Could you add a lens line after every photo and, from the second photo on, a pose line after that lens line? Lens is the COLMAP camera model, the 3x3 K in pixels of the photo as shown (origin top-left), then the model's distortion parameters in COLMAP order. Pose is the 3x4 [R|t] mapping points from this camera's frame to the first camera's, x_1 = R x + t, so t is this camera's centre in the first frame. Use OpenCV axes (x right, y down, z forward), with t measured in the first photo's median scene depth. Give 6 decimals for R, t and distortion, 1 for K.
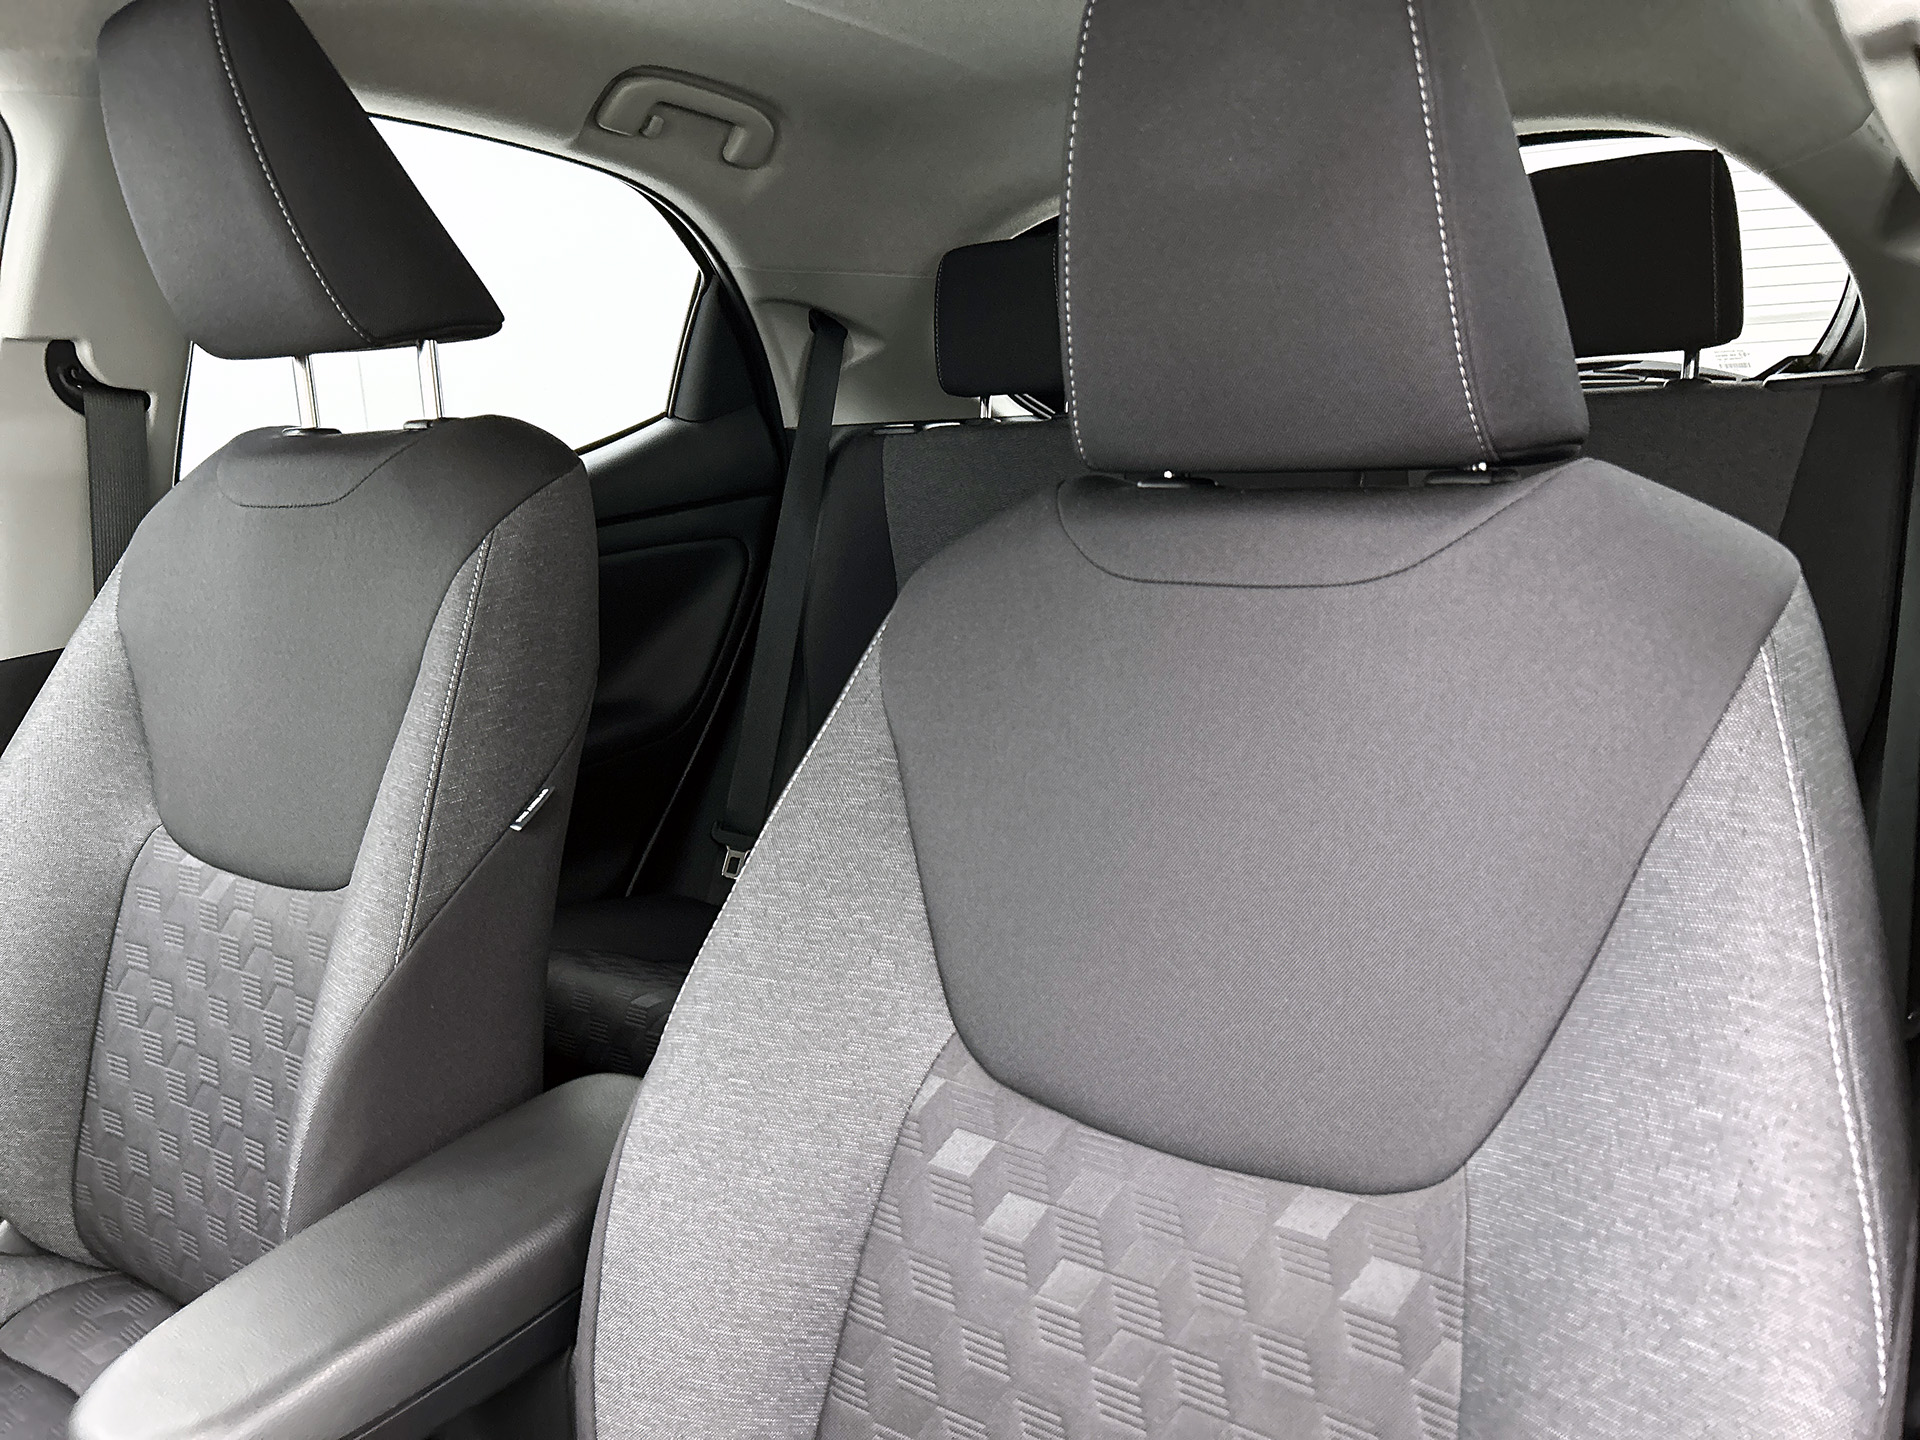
lens RADIAL K [[1475.3, 0, 973.3], [0, 1475.3, 708.4], [0, 0, 1]] dist [0.041870, -0.054353]
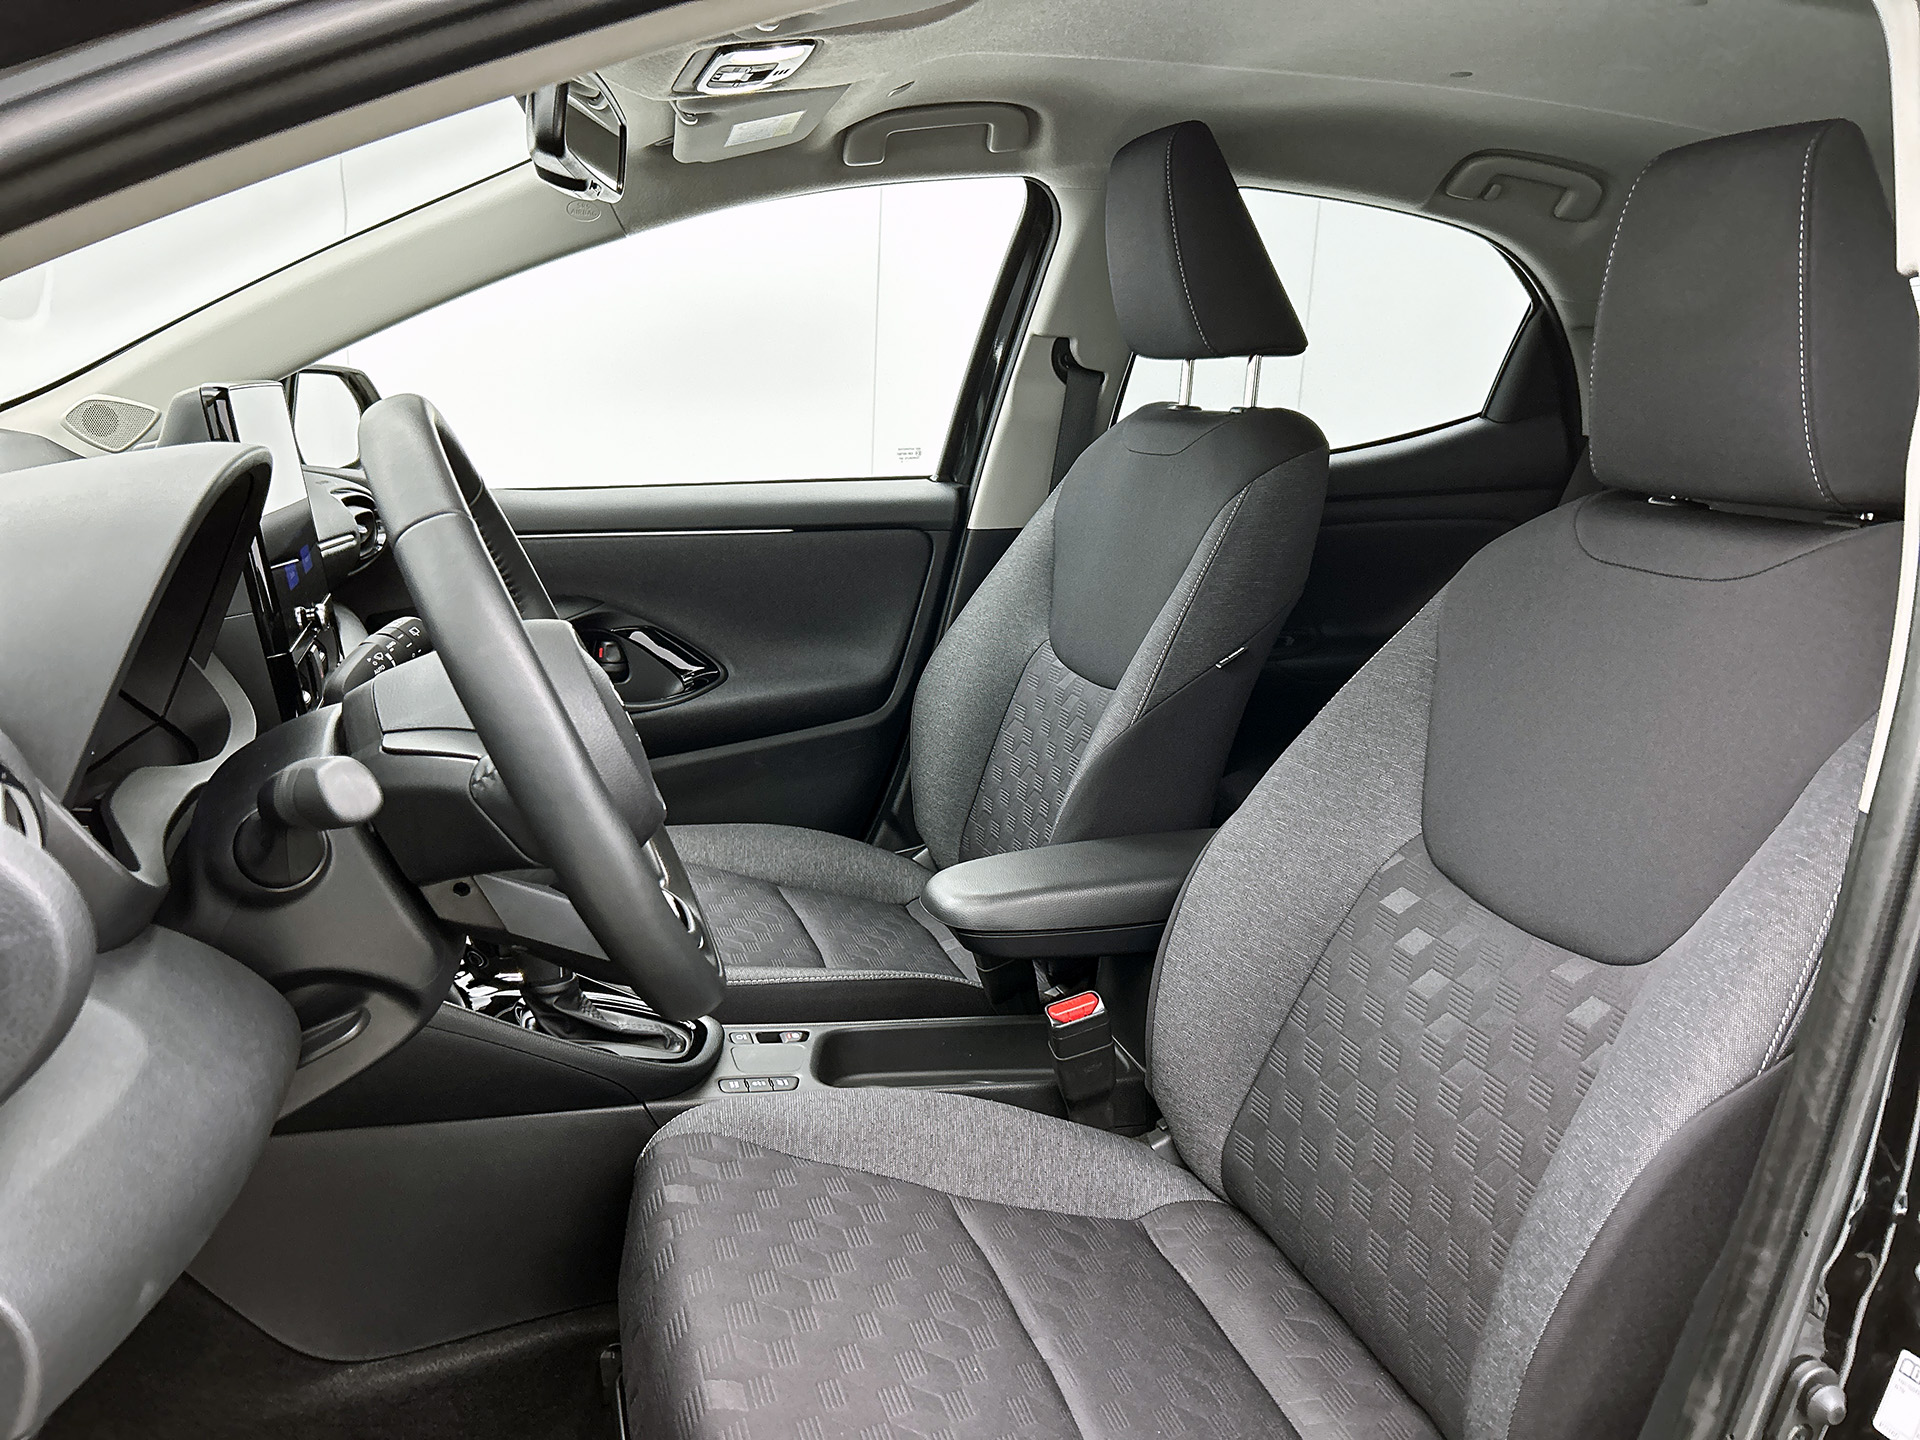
lens RADIAL K [[1475.3, 0, 952.1], [0, 1475.3, 731.1], [0, 0, 1]] dist [0.041870, -0.054353]
pose [[0.794212, 0.217016, -0.567566, 0.327149], [-0.199484, 0.975400, 0.093813, 0.047393], [0.573963, 0.038713, 0.817966, -0.404760]]
